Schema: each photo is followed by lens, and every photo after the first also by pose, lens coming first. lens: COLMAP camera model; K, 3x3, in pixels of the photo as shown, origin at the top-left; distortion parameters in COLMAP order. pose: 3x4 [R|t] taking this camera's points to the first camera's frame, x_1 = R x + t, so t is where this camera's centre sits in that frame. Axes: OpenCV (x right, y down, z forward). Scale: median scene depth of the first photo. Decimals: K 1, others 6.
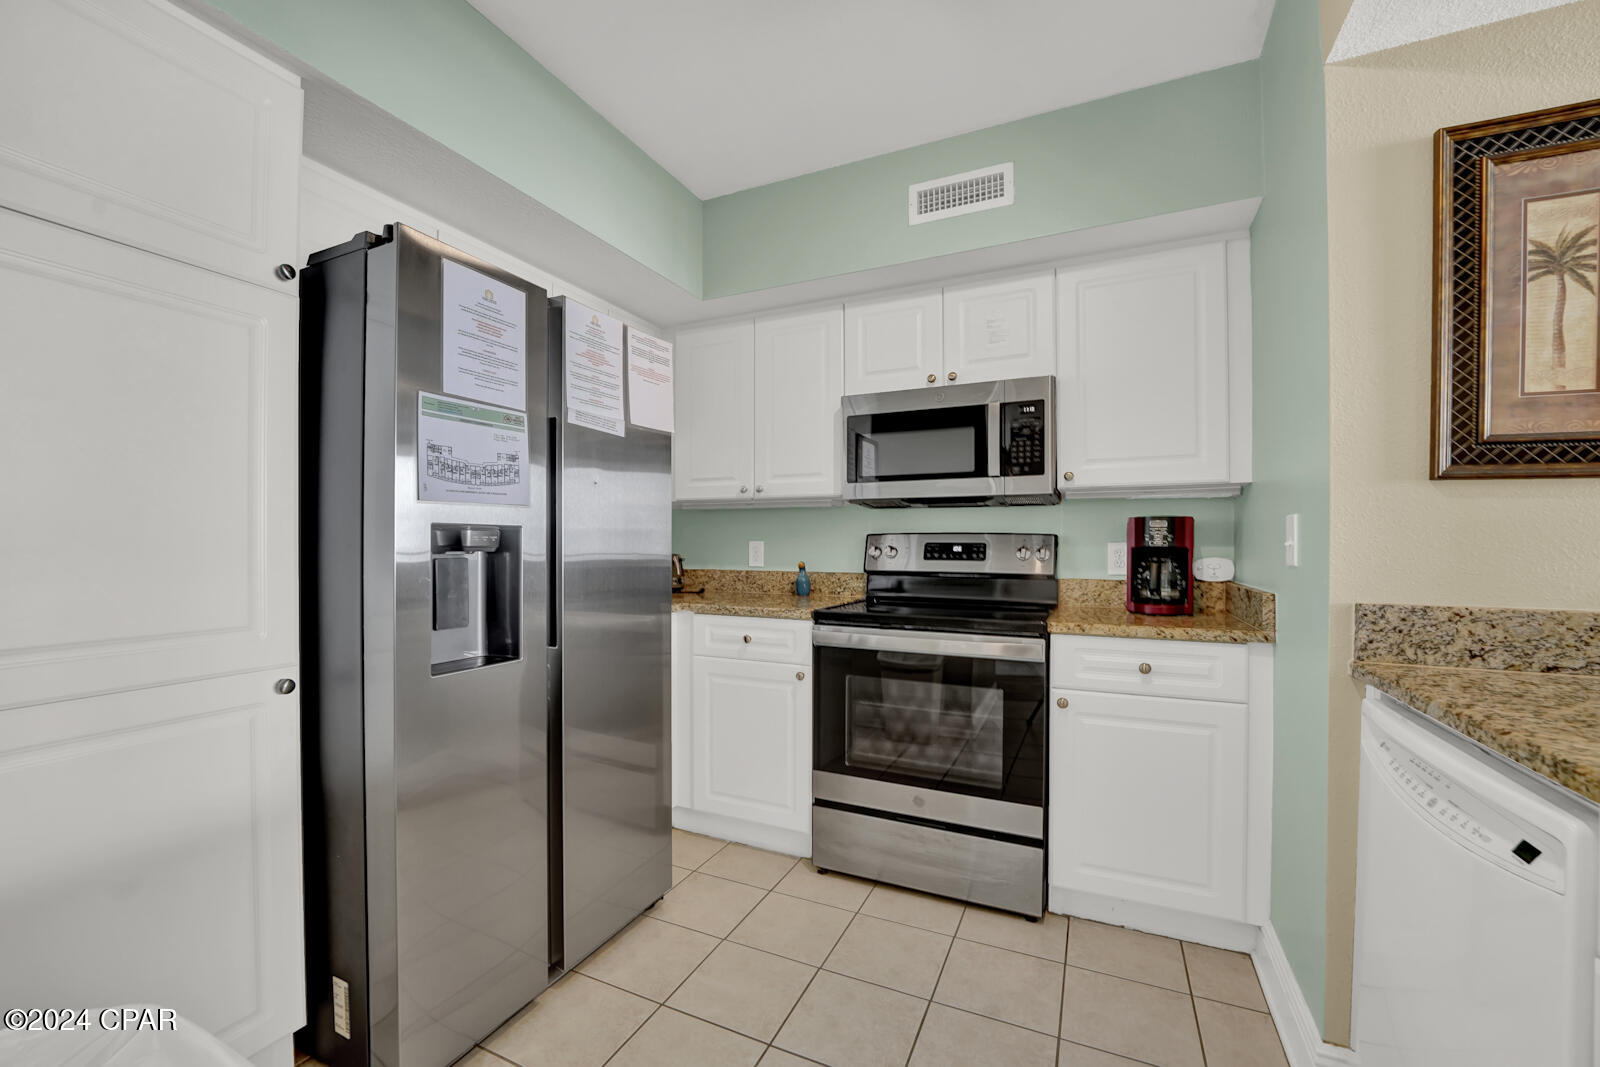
lens RADIAL K [[652.6, 0, 783.6], [0, 652.6, 544.3], [0, 0, 1]] dist [-0.026438, 0.001691]
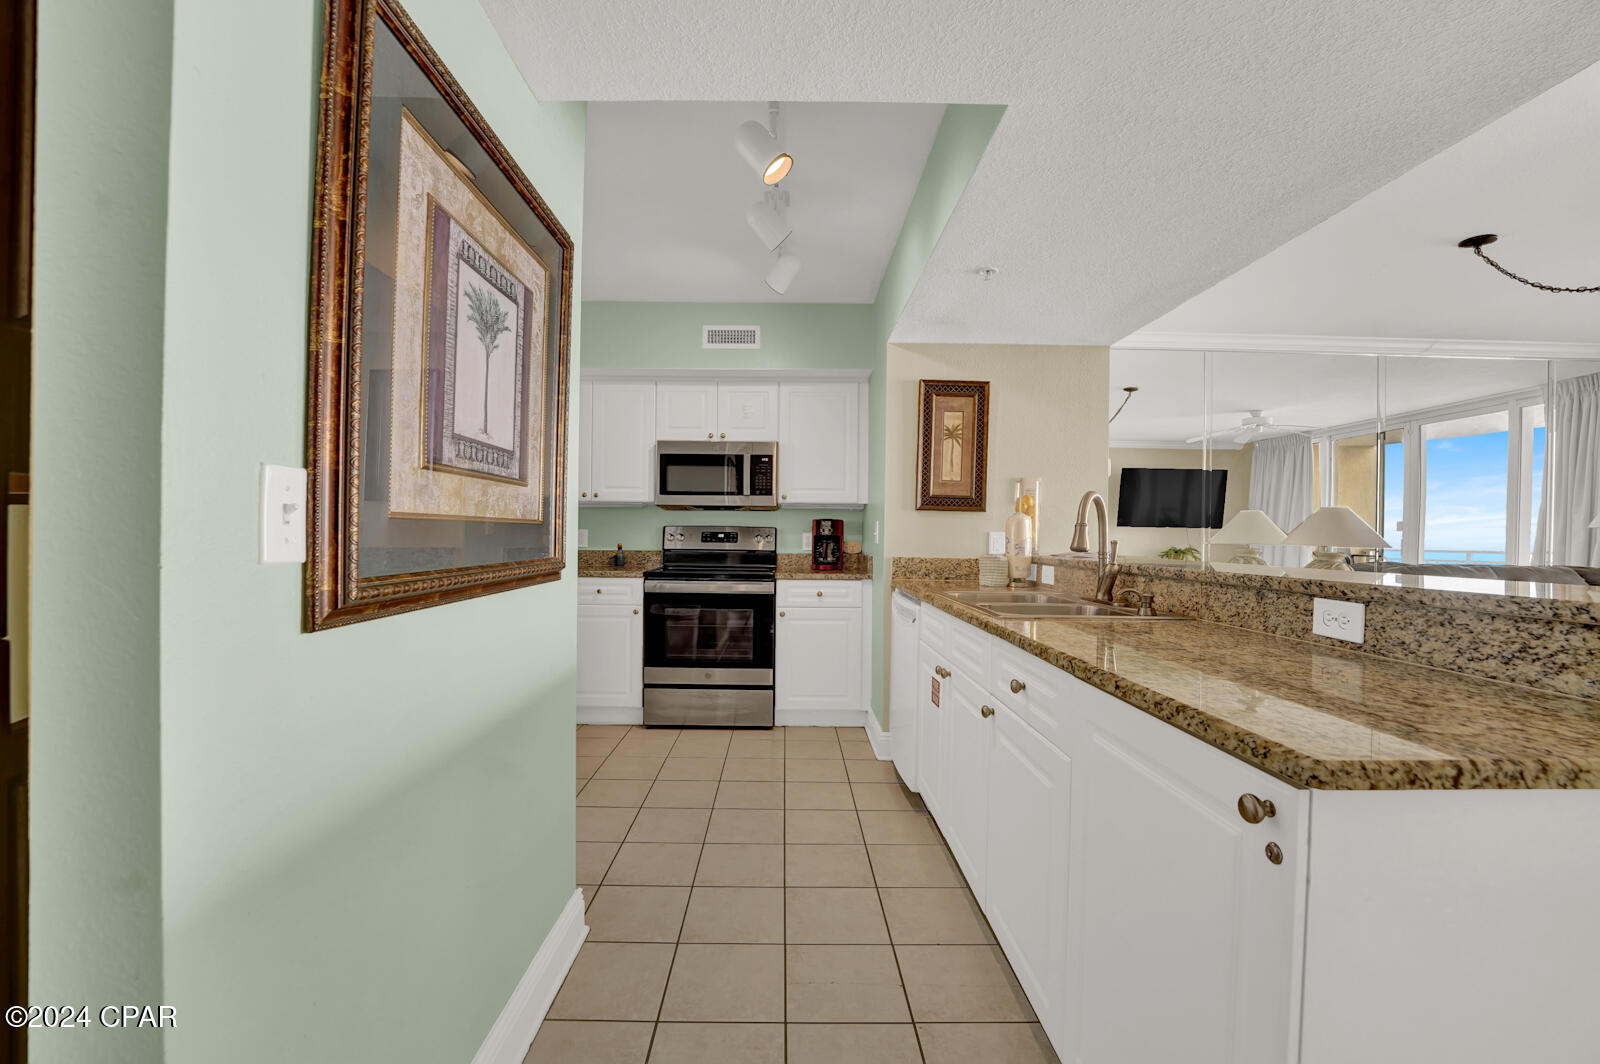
lens RADIAL K [[651.6, 0, 783.4], [0, 651.6, 542.7], [0, 0, 1]] dist [-0.027590, 0.002217]
pose [[0.901637, 0.002558, 0.432485, -0.374526], [-0.008653, 0.999889, 0.012126, 0.004342], [-0.432406, -0.014675, 0.901560, -0.692265]]
